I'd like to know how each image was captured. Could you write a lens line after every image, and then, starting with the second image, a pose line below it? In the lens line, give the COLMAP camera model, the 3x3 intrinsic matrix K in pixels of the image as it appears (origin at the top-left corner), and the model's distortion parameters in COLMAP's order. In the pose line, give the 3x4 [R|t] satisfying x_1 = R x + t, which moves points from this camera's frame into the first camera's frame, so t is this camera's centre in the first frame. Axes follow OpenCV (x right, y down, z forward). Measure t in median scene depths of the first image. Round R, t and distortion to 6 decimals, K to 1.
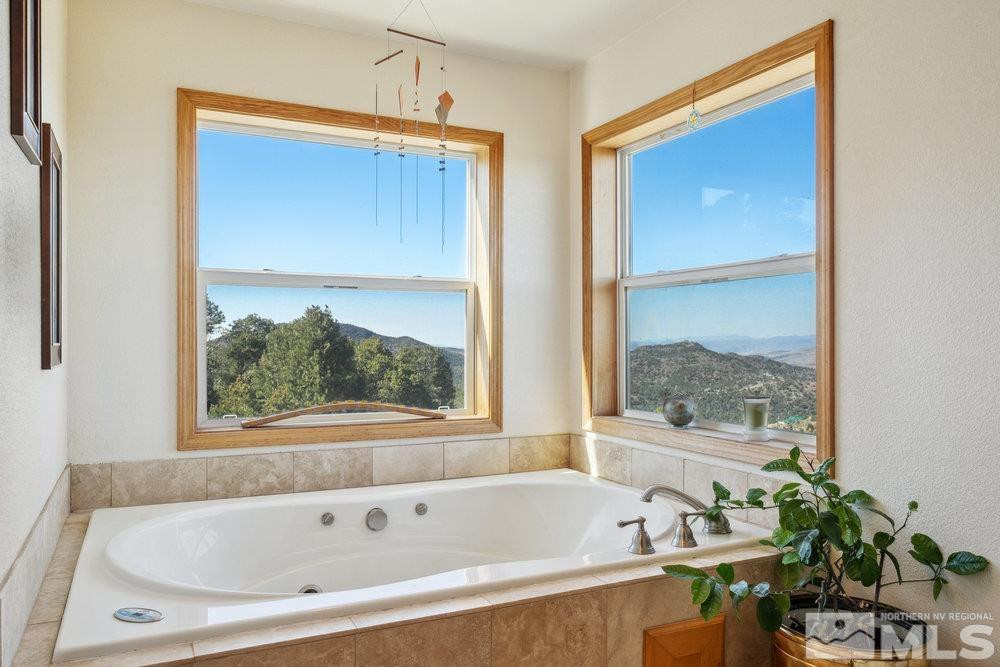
lens RADIAL K [[748.2, 0, 500.0], [0, 748.2, 333.5], [0, 0, 1]] dist [-0.003591, -0.000735]
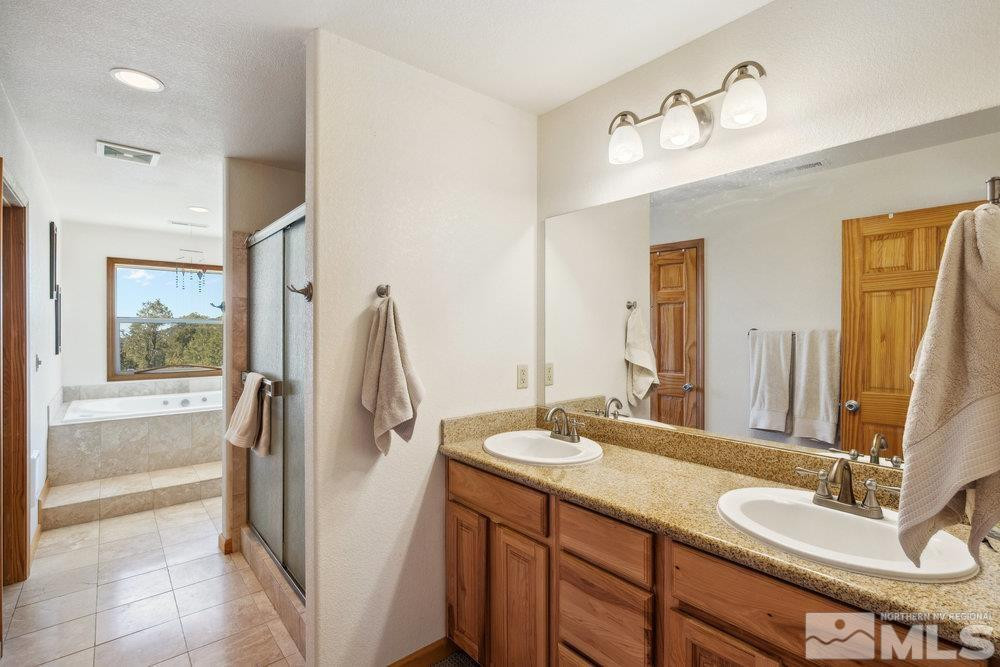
lens RADIAL K [[452.1, 0, 497.7], [0, 452.1, 328.1], [0, 0, 1]] dist [-0.000019, 0.000281]
pose [[0.964979, 0.005183, 0.262277, 0.577507], [-0.006698, 0.999966, 0.004885, -0.070718], [-0.262243, -0.006471, 0.964980, -1.104916]]
